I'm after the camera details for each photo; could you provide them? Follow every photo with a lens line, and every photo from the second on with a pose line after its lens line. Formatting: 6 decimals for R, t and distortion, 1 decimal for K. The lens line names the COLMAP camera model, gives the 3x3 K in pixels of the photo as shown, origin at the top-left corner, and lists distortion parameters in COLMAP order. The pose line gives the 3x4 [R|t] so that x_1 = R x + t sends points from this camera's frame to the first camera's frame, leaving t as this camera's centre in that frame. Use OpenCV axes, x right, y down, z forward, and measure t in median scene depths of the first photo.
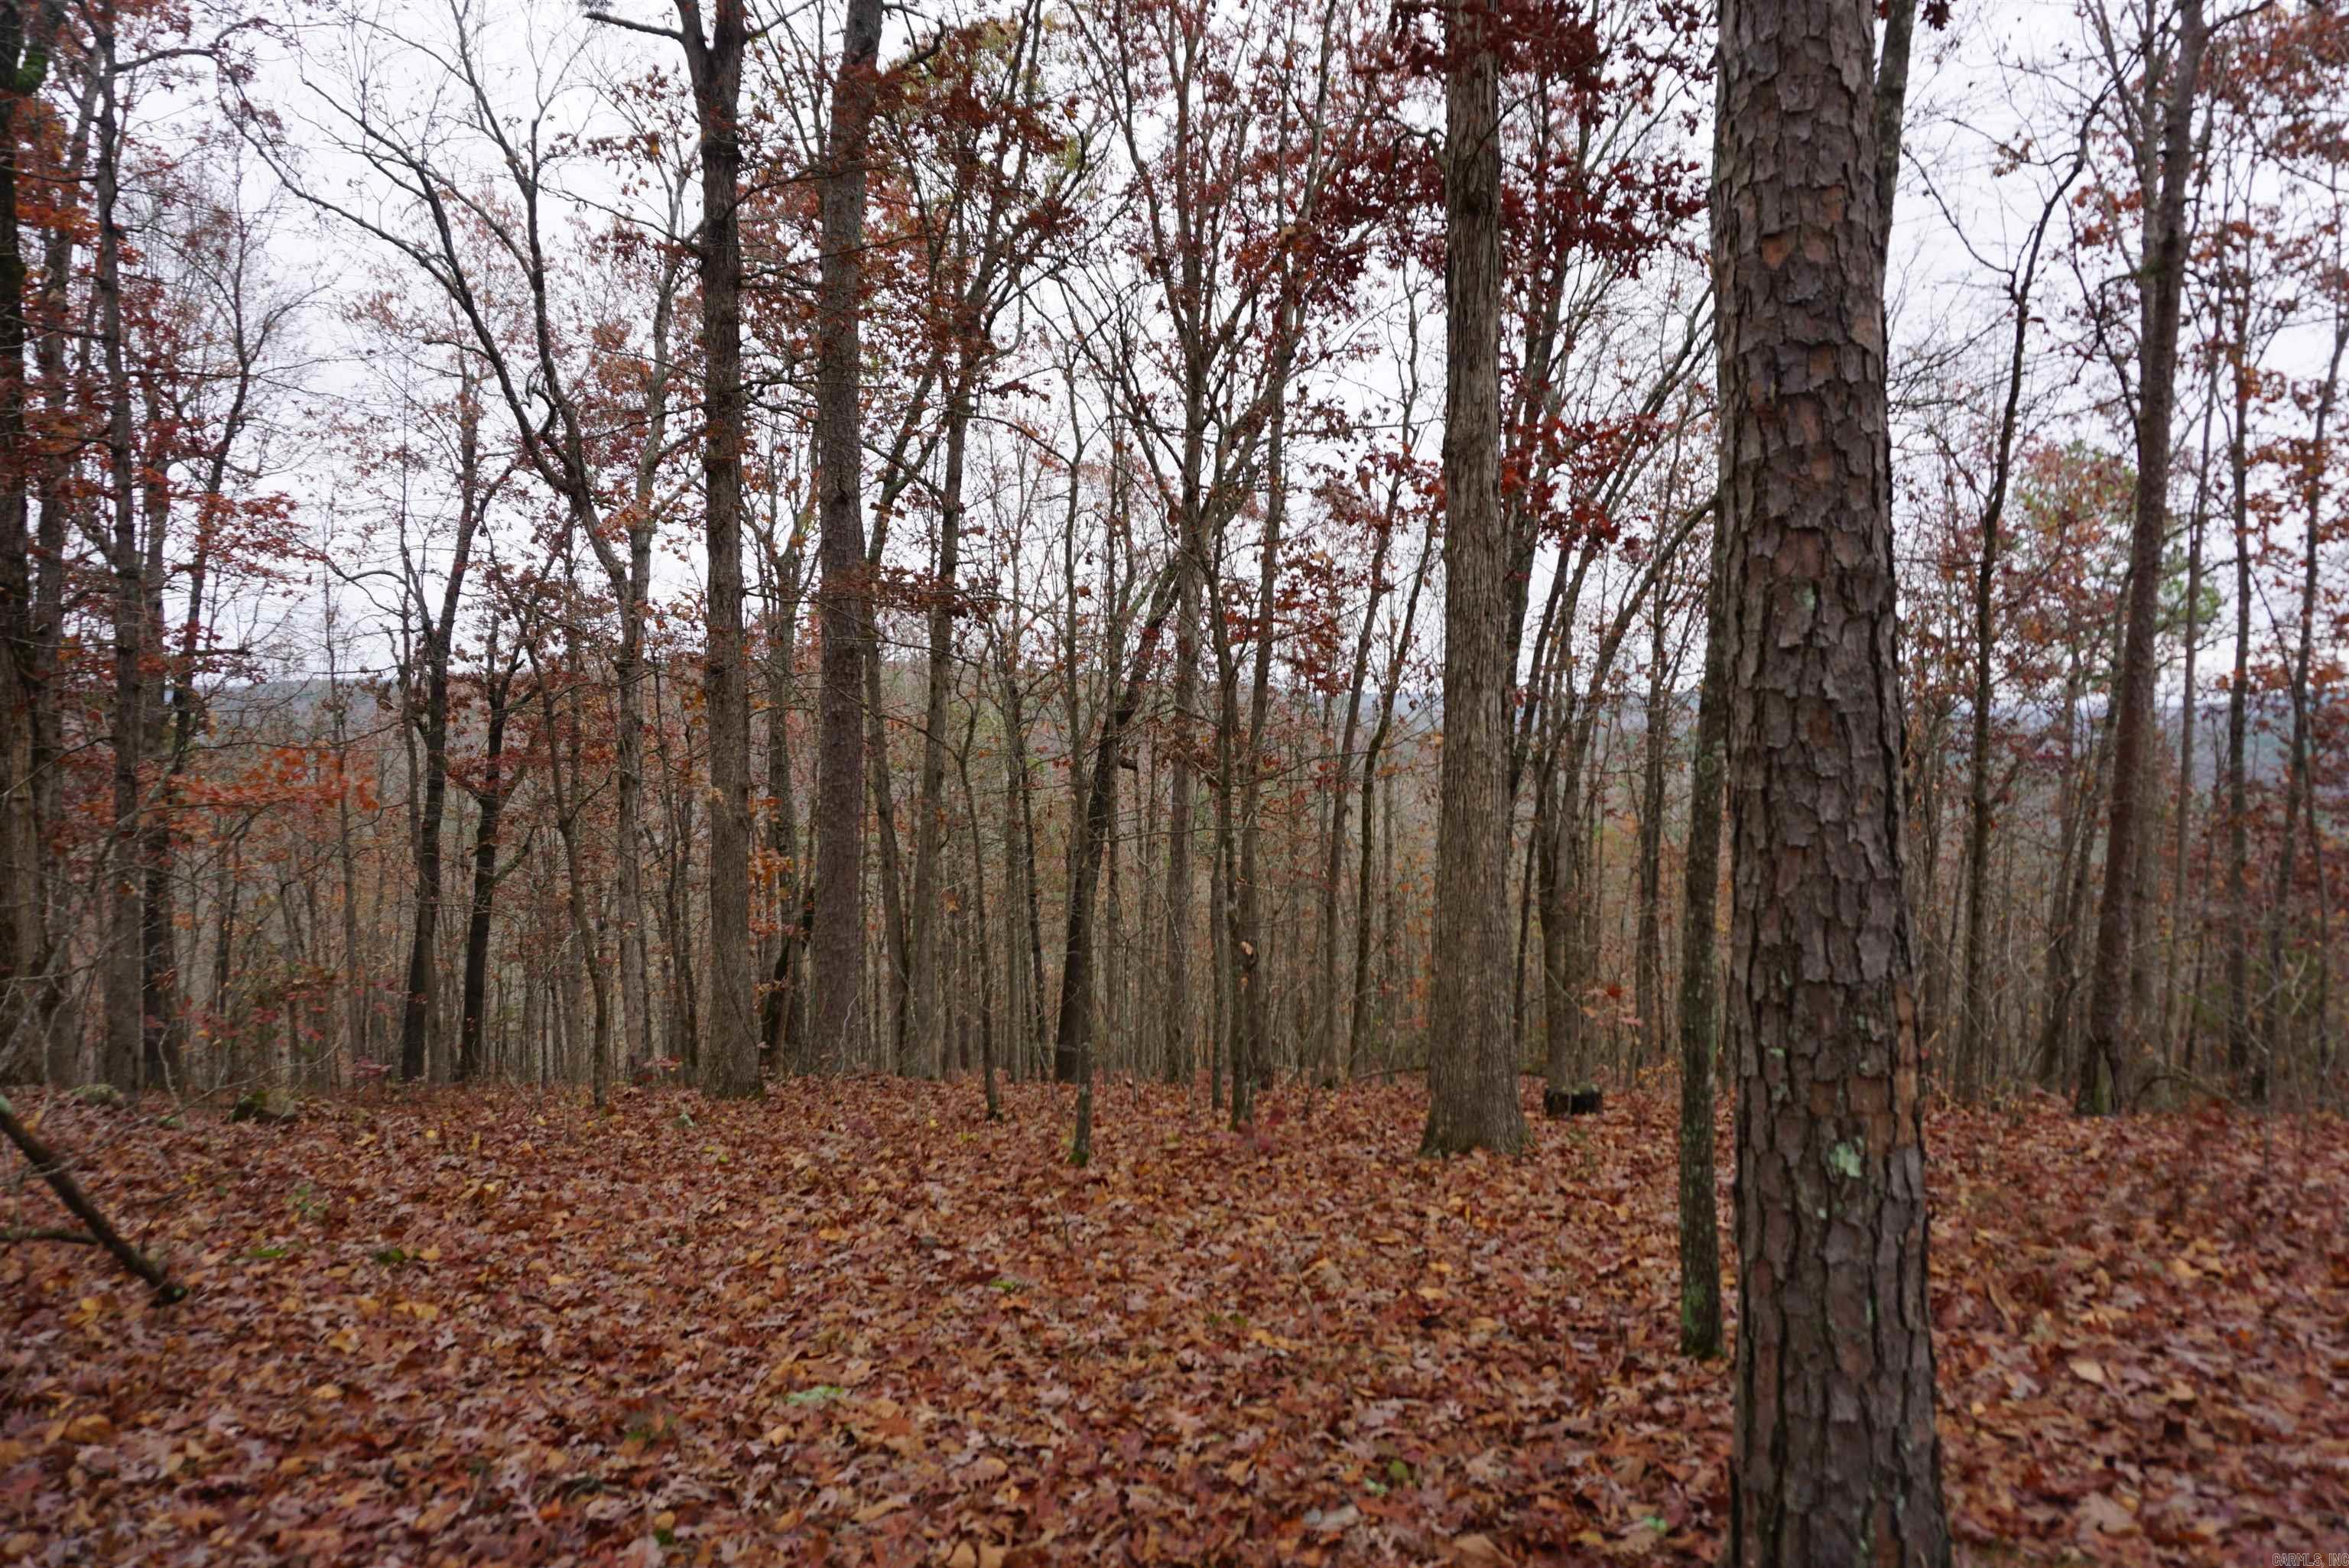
lens RADIAL K [[1637.1, 0, 1174.5], [0, 1637.1, 784.0], [0, 0, 1]] dist [-0.002935, -0.000089]
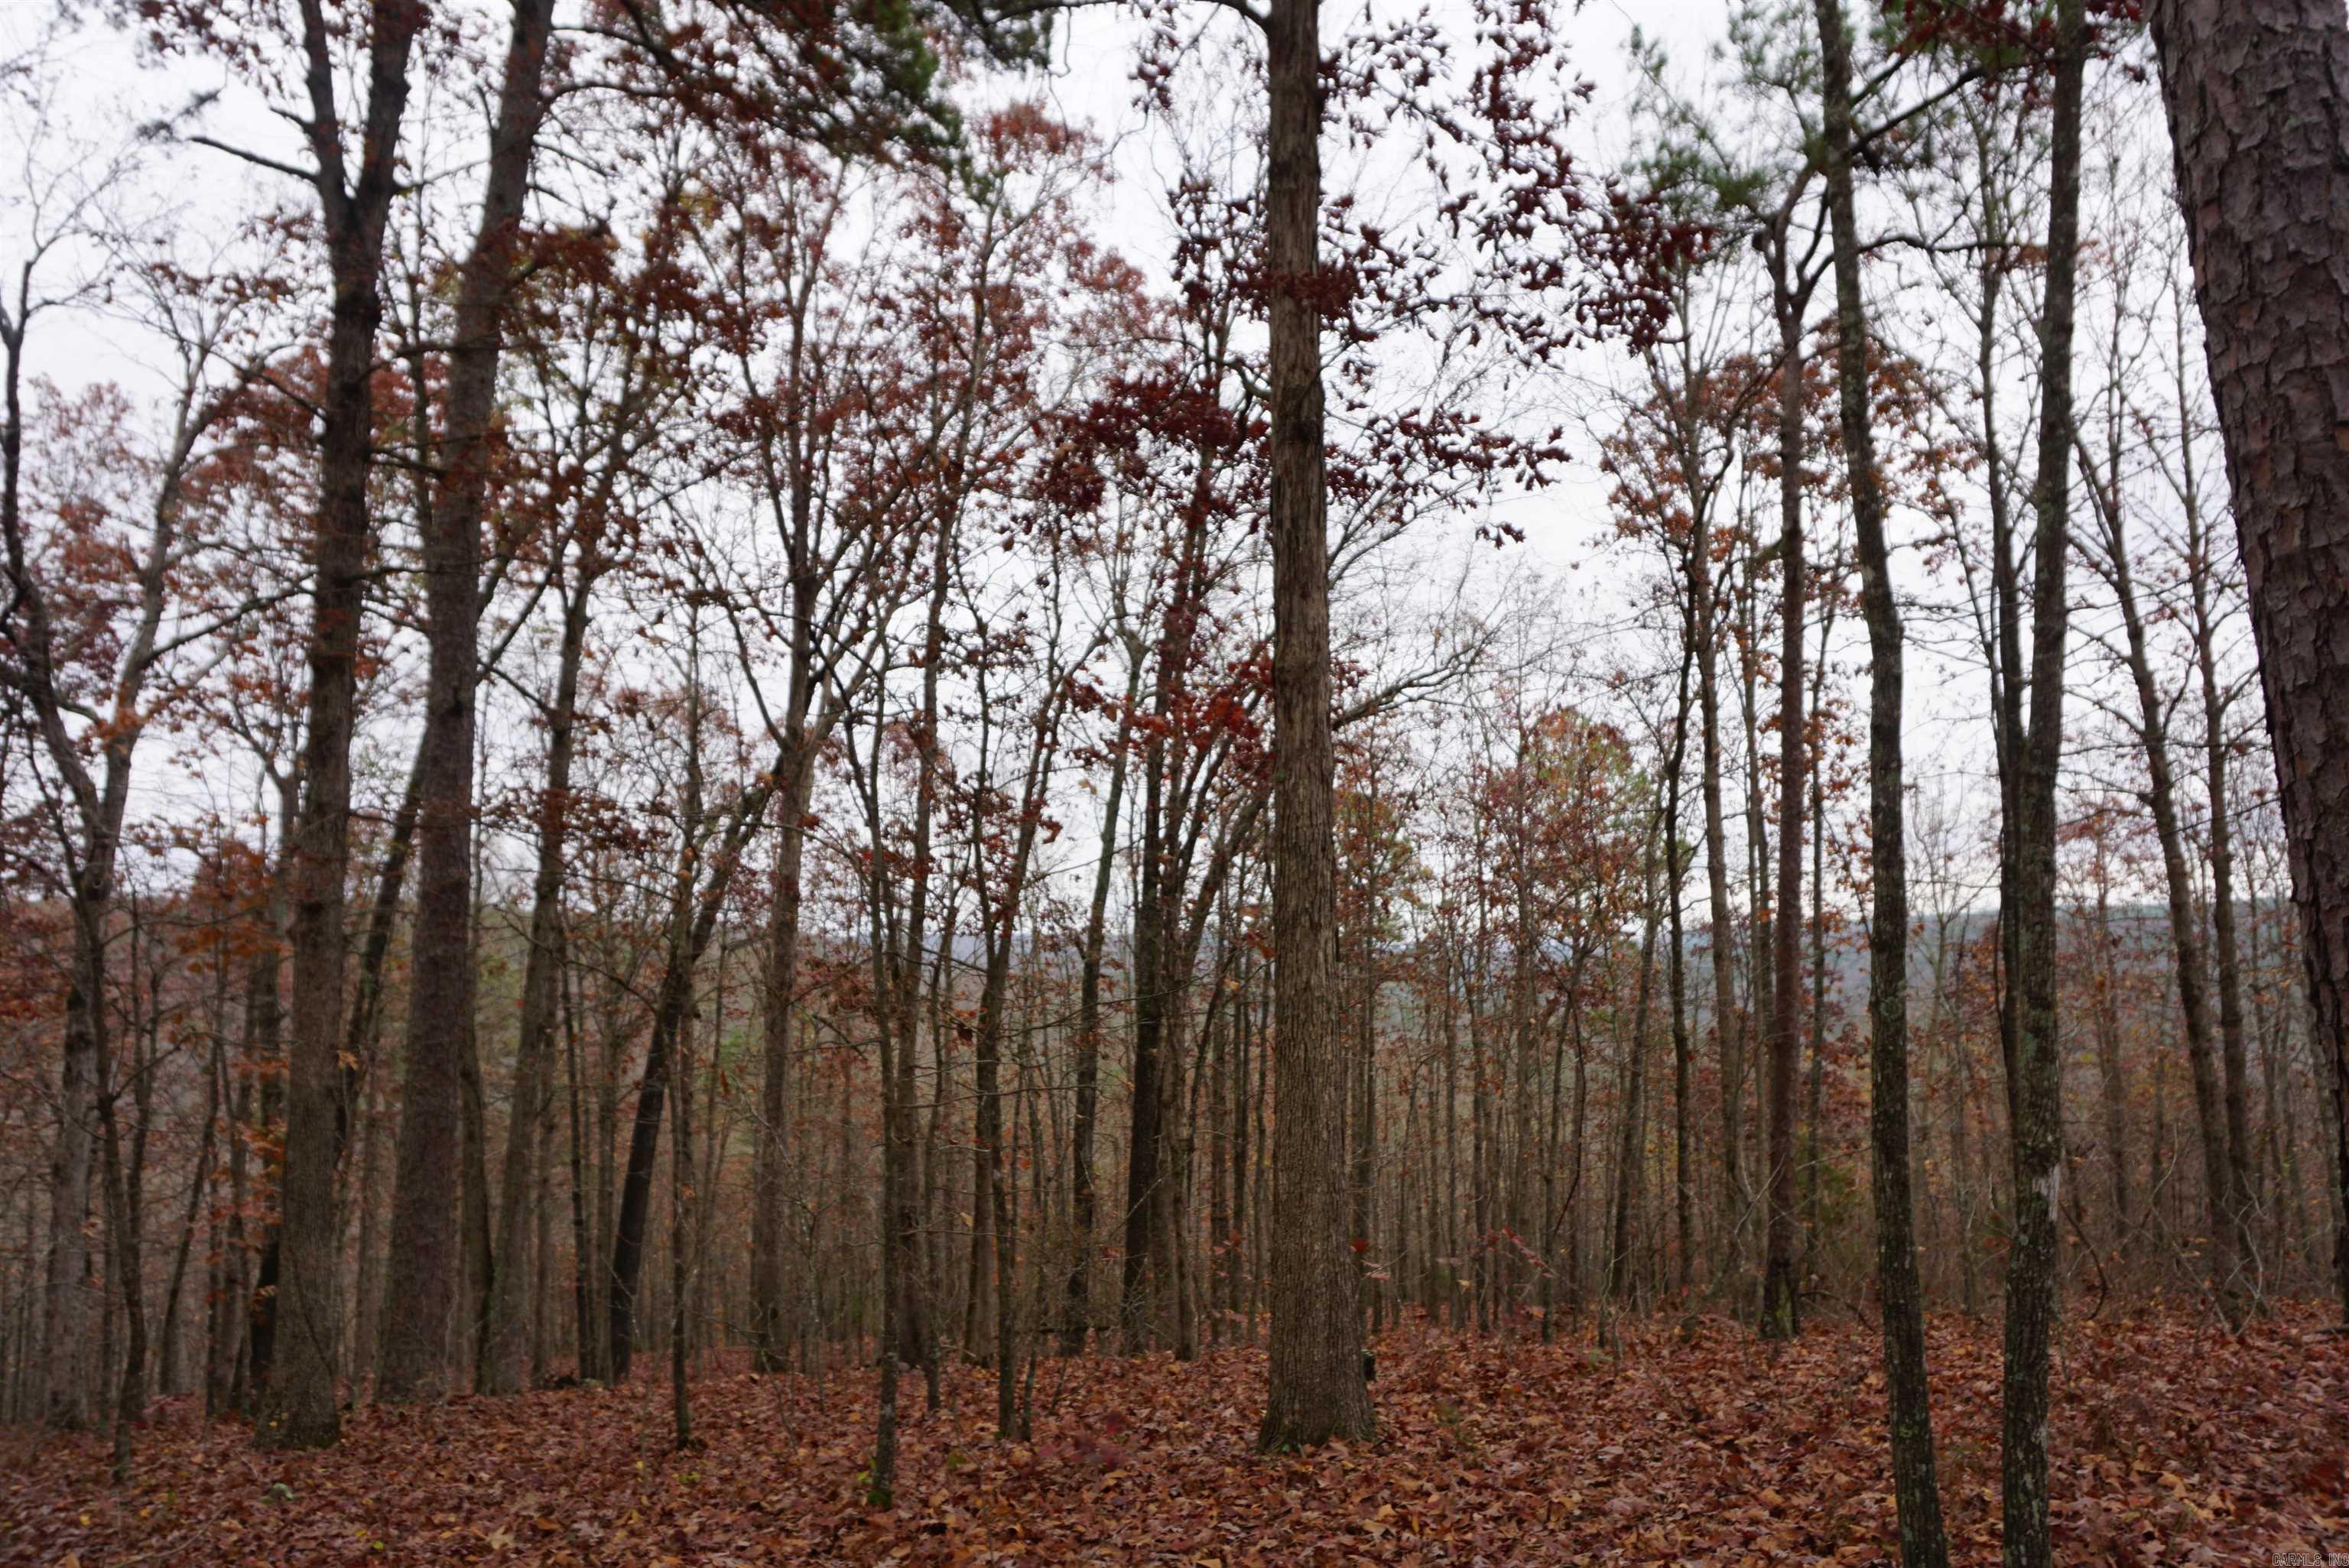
lens RADIAL K [[1628.7, 0, 1174.5], [0, 1628.7, 784.0], [0, 0, 1]] dist [0.003408, 0.003974]
pose [[0.951385, 0.026745, 0.306840, -0.123141], [0.019134, 0.989167, -0.145544, -0.003050], [-0.307408, 0.144340, 0.940567, 0.089110]]
